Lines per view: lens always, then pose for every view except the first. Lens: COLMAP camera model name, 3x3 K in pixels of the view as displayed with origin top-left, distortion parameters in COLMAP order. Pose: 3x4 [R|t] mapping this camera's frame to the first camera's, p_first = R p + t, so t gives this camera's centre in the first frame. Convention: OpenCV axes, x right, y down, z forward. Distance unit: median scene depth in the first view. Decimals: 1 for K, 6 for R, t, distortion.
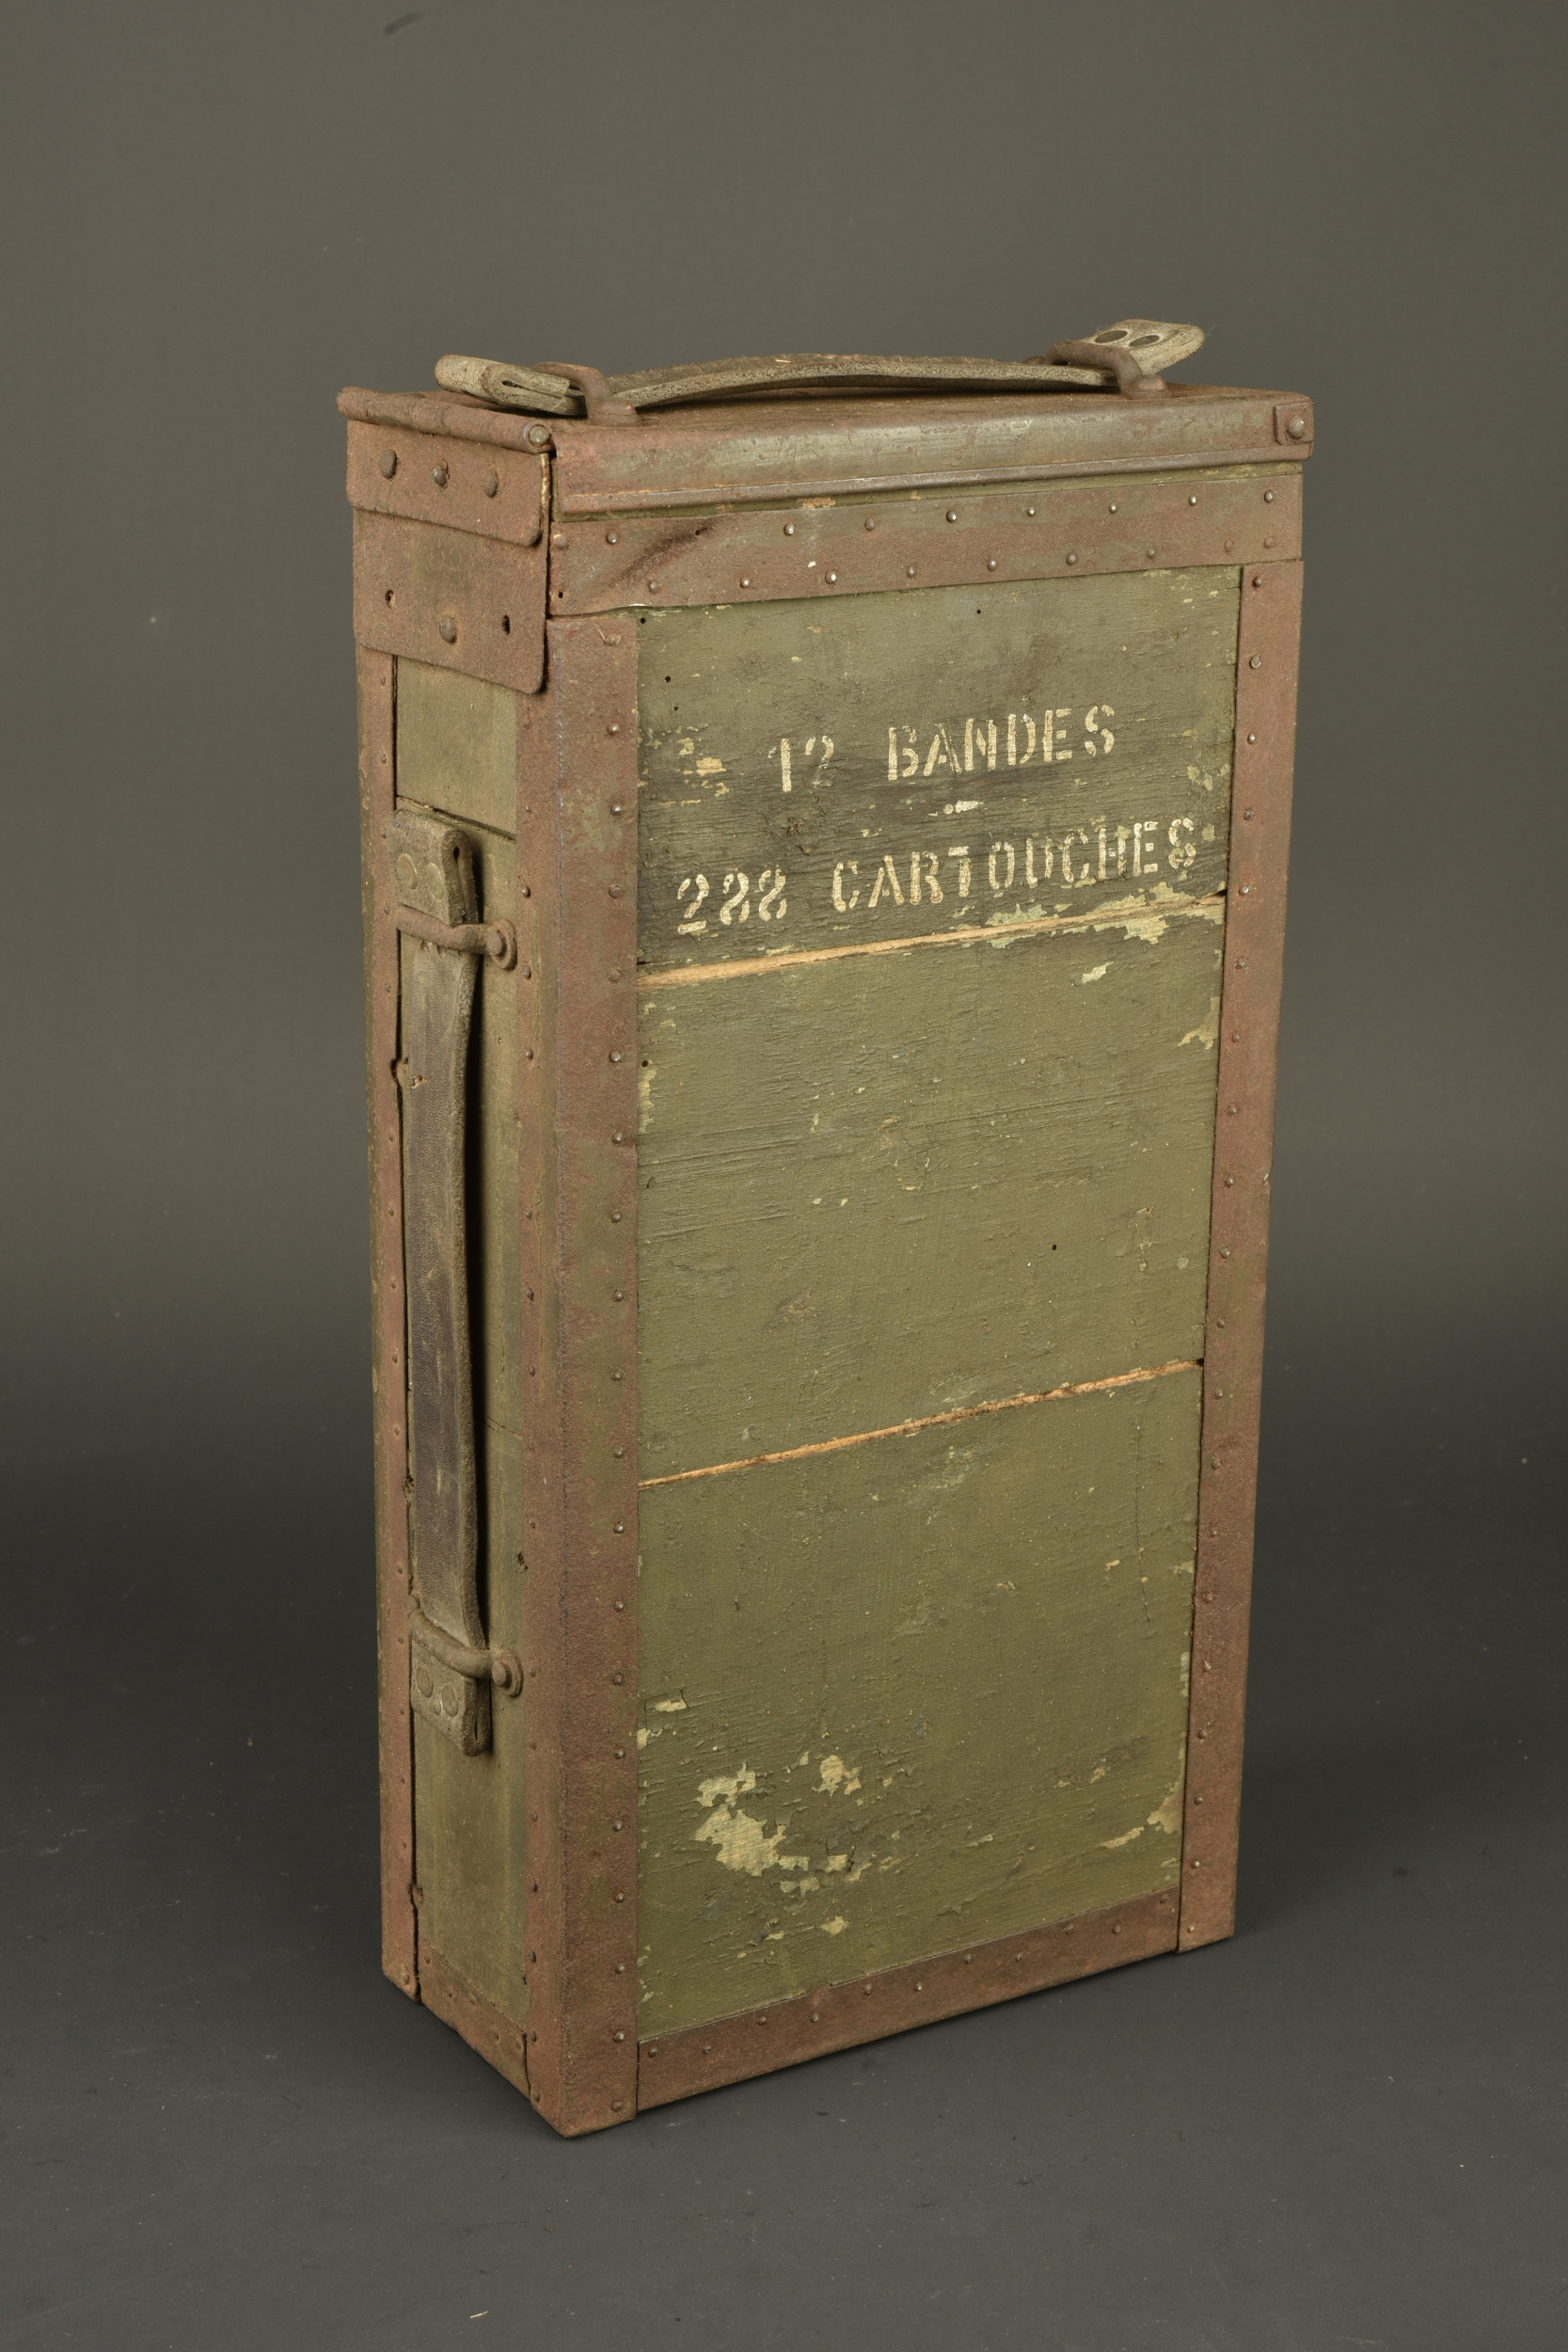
lens RADIAL K [[4031.9, 0, 784.0], [0, 4031.9, 1176.0], [0, 0, 1]] dist [-0.002930, 0.030251]
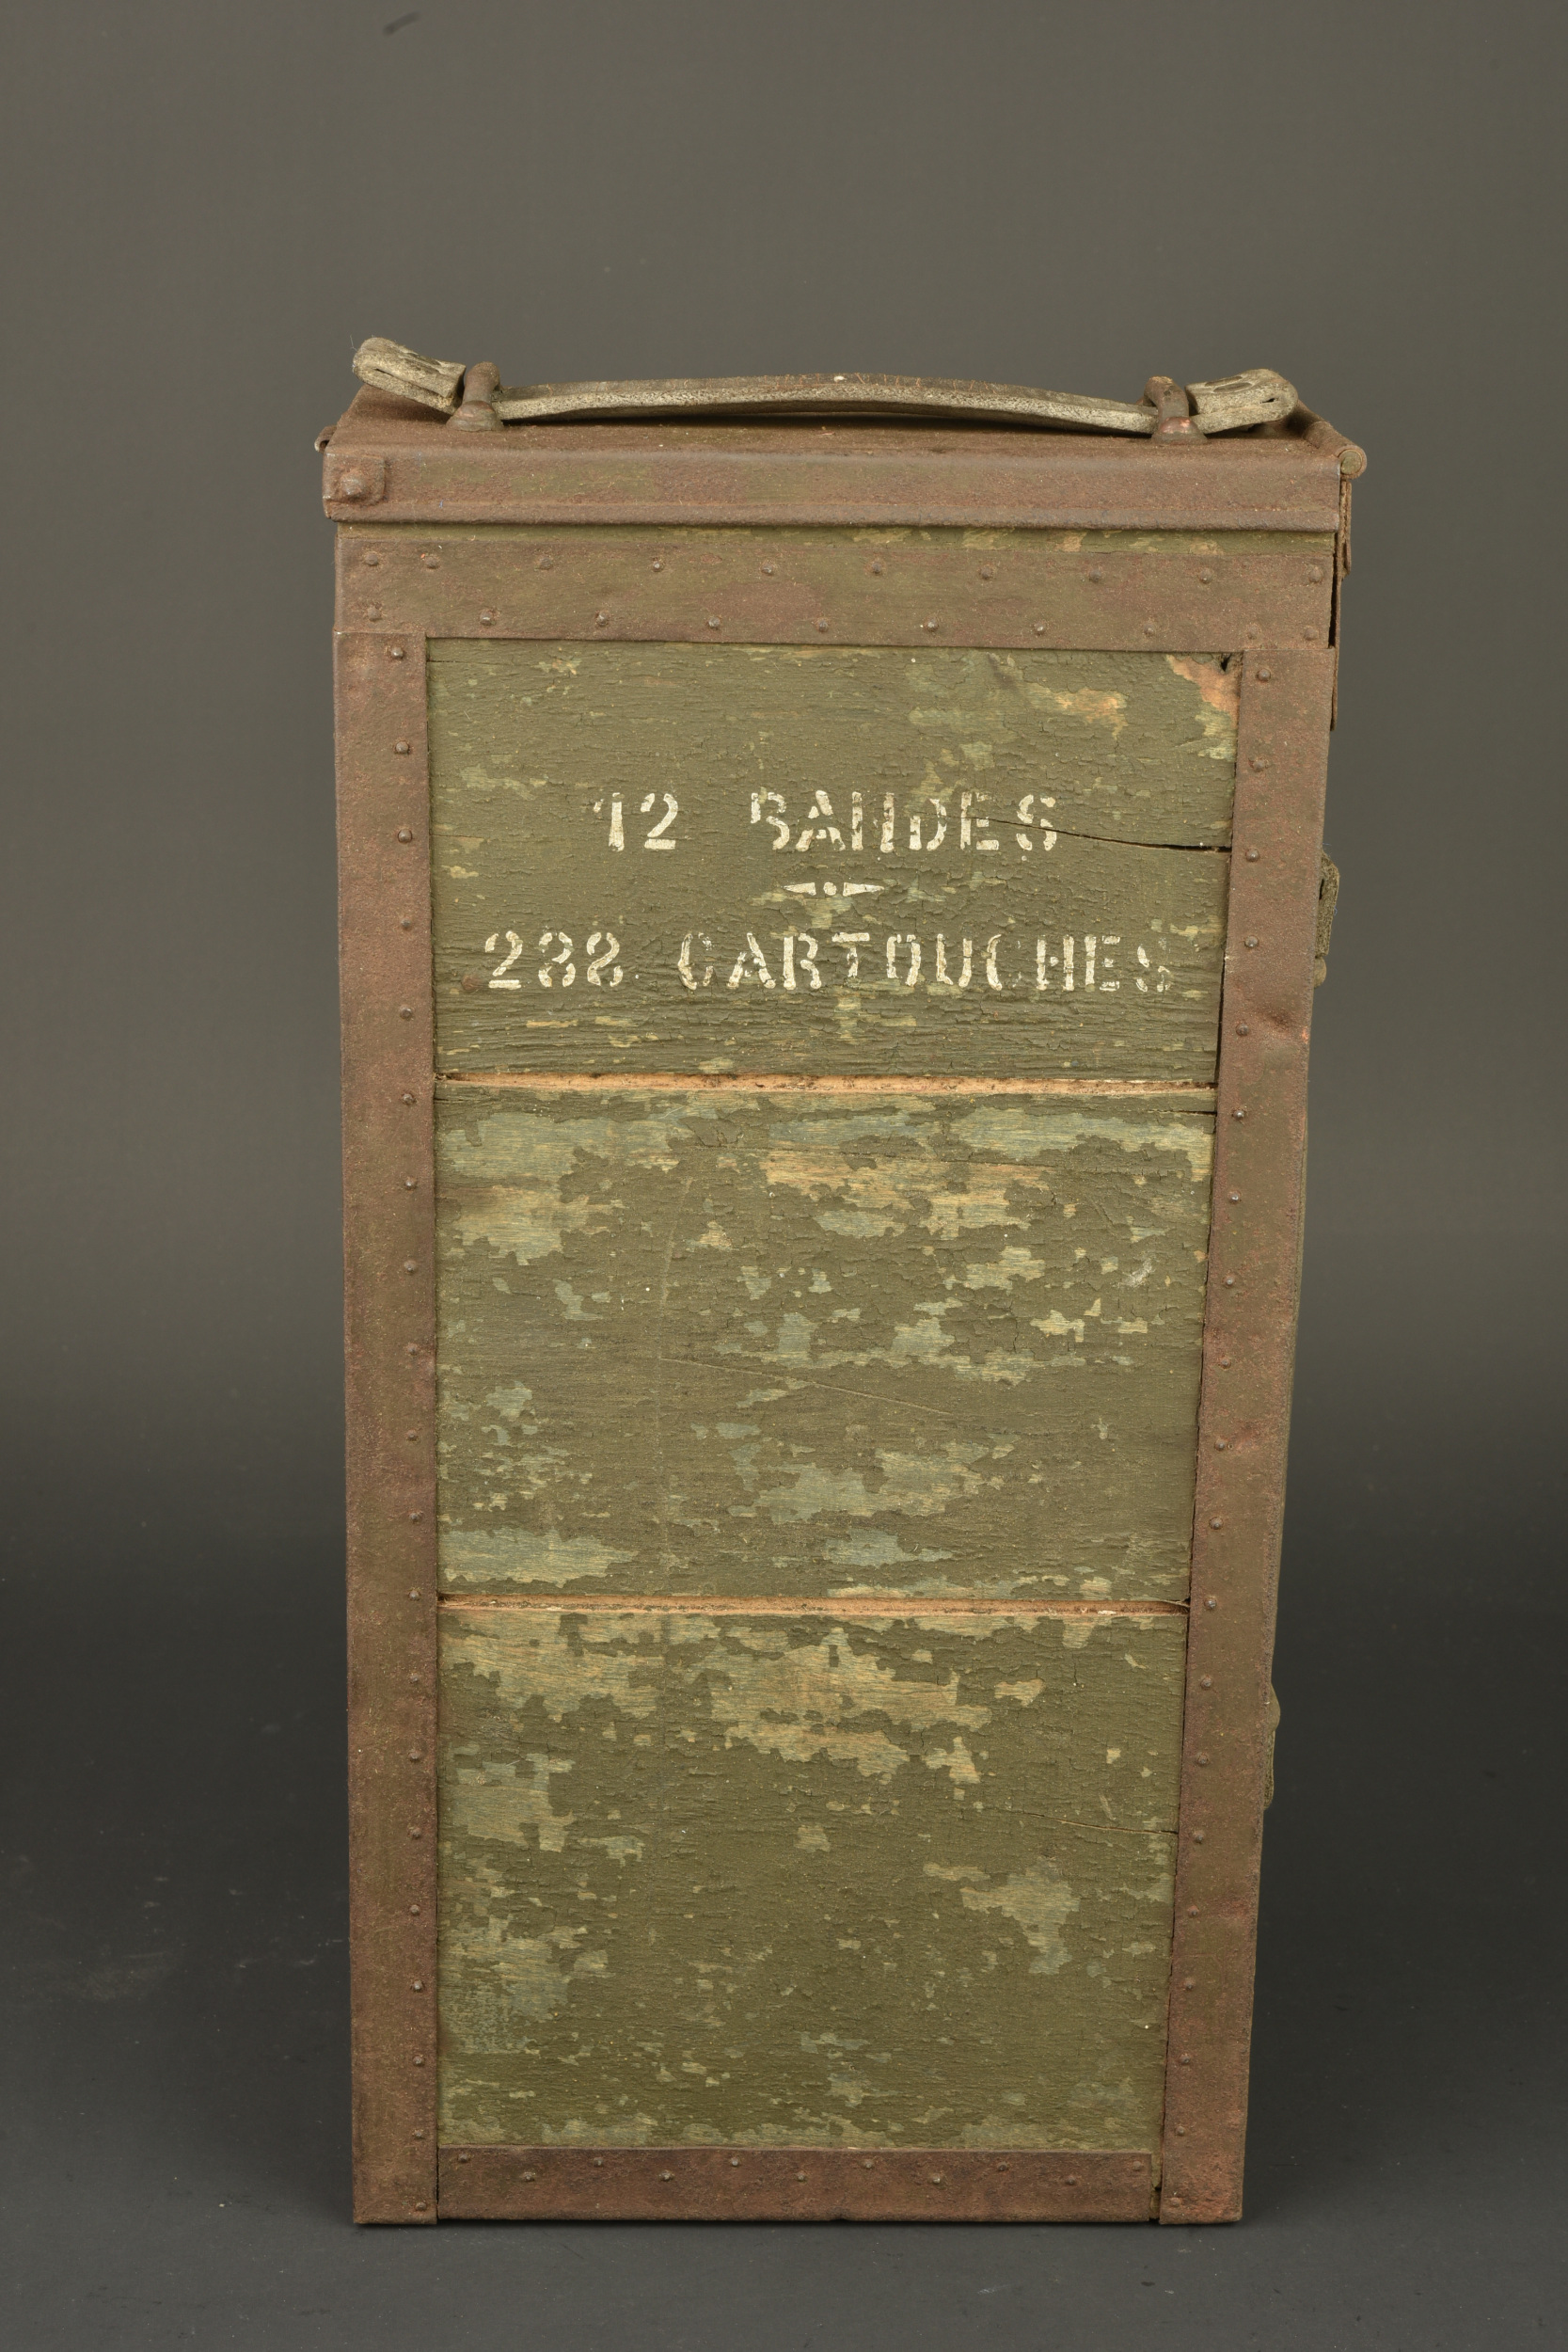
lens RADIAL K [[4031.9, 0, 784.0], [0, 4031.9, 1176.0], [0, 0, 1]] dist [-0.002930, 0.030251]
pose [[0.856585, 0.153789, -0.492556, 0.479929], [-0.147105, 0.987723, 0.052569, -0.073975], [0.494594, 0.027428, 0.868691, 0.222364]]
